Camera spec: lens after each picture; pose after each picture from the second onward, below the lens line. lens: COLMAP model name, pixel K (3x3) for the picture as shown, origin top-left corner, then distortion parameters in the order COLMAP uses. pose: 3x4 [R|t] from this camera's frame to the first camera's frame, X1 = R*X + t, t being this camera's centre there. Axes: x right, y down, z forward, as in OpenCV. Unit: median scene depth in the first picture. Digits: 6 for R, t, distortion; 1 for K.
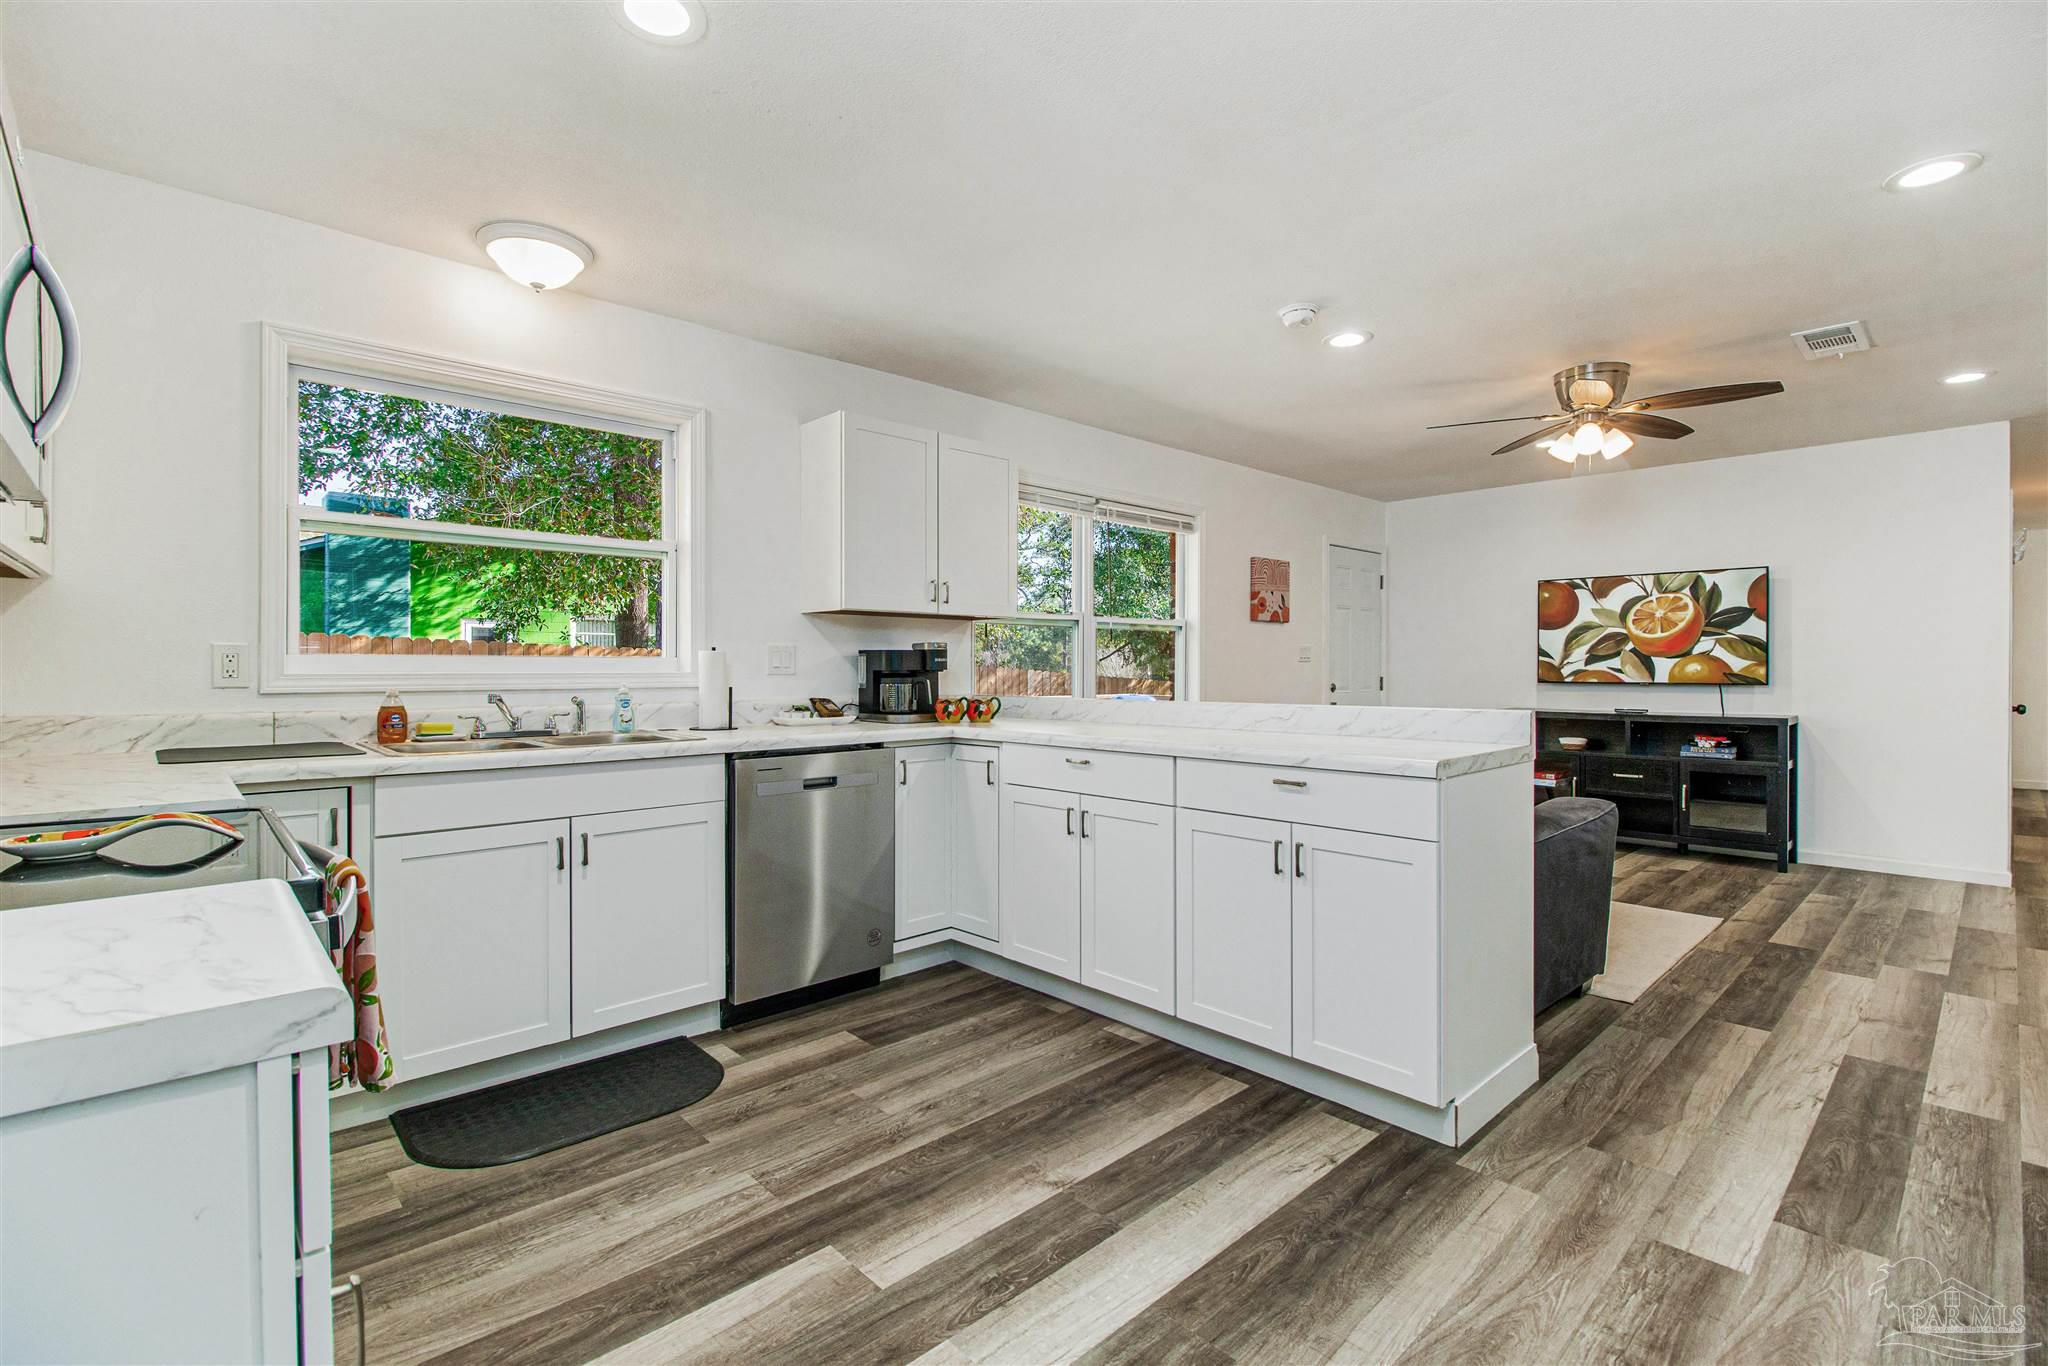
lens RADIAL K [[931.1, 0, 989.0], [0, 931.1, 660.1], [0, 0, 1]] dist [0.000846, -0.001610]
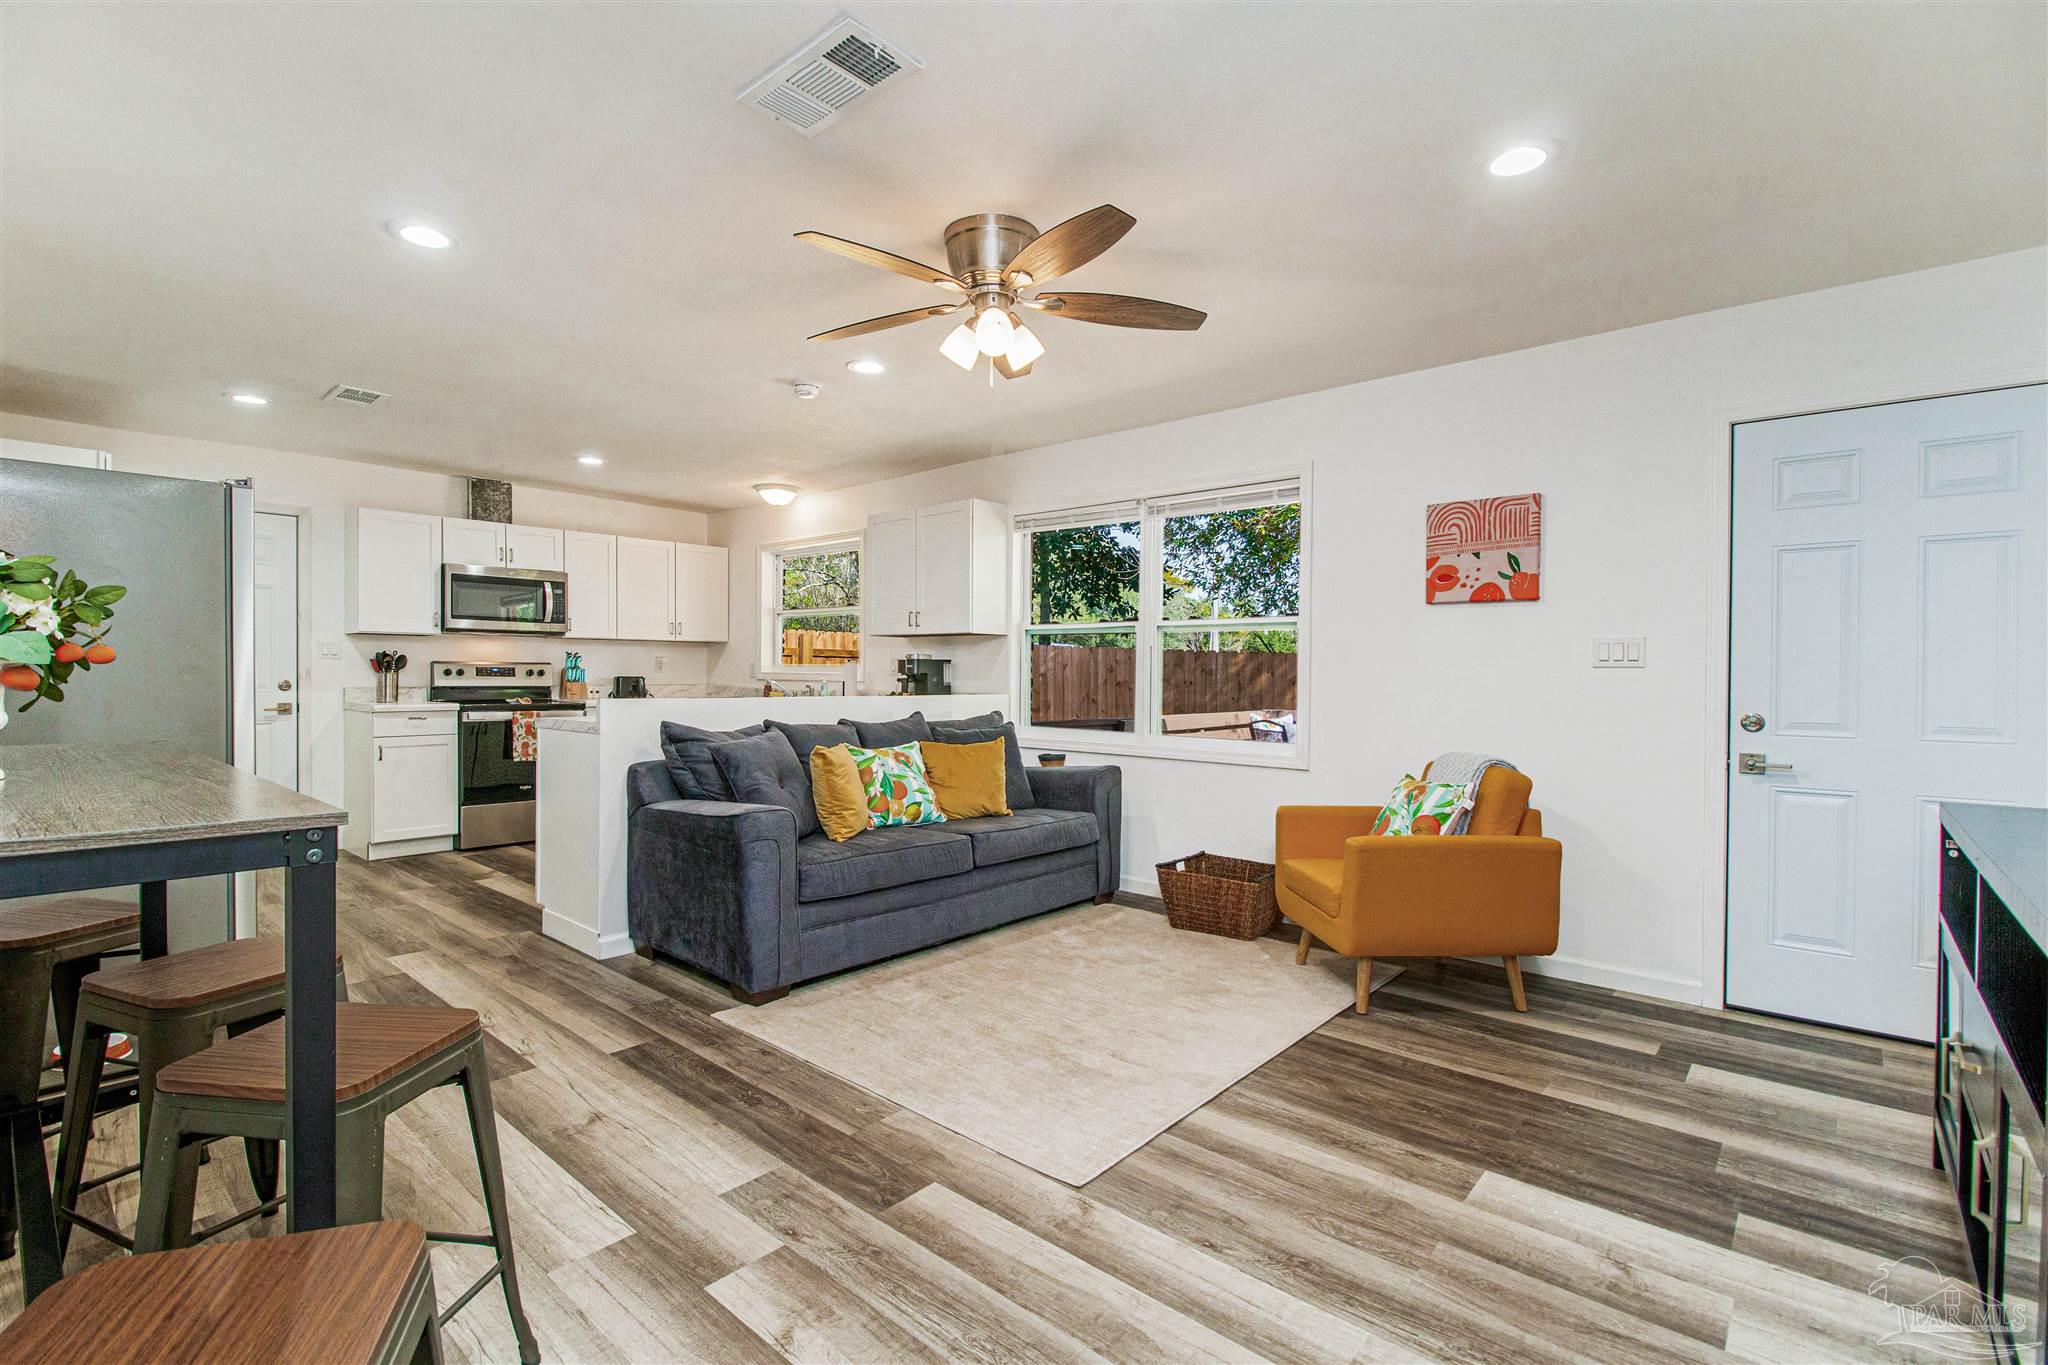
lens RADIAL K [[920.4, 0, 1016.1], [0, 920.4, 679.2], [0, 0, 1]] dist [0.001877, -0.000251]
pose [[0.107479, 0.005343, -0.994193, 2.071516], [-0.004510, 0.999978, 0.004886, 0.018964], [0.994197, 0.003958, 0.107500, 1.501205]]
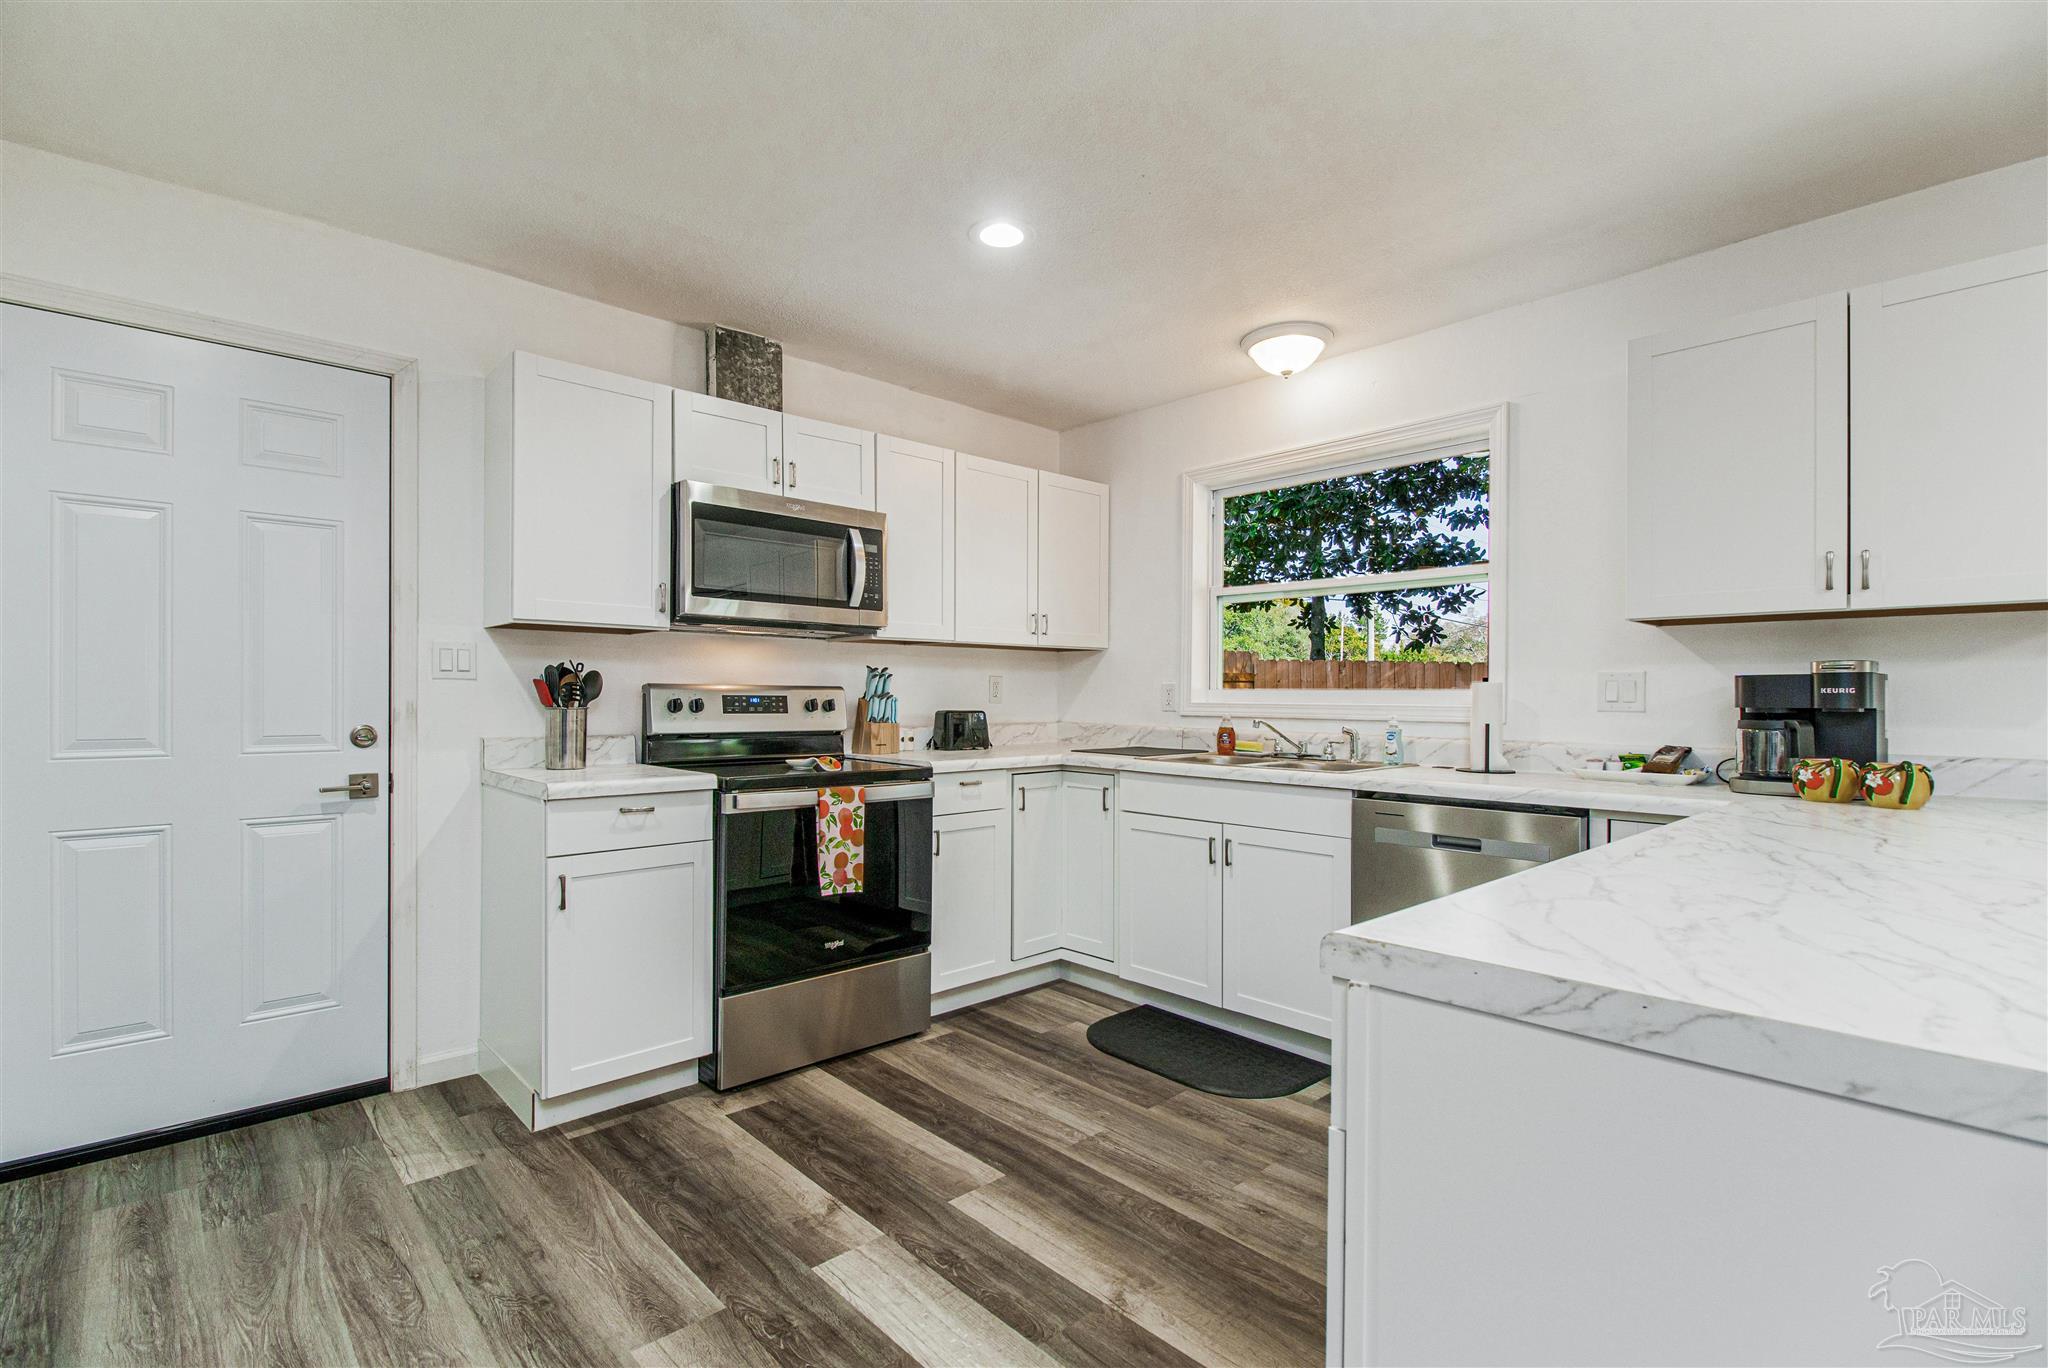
lens RADIAL K [[949.2, 0, 1031.6], [0, 949.2, 692.2], [0, 0, 1]] dist [0.017775, -0.011524]
pose [[0.012220, -0.005473, -0.999910, 0.768106], [-0.002132, 0.999983, -0.005500, 0.007050], [0.999923, 0.002199, 0.012209, 0.732243]]
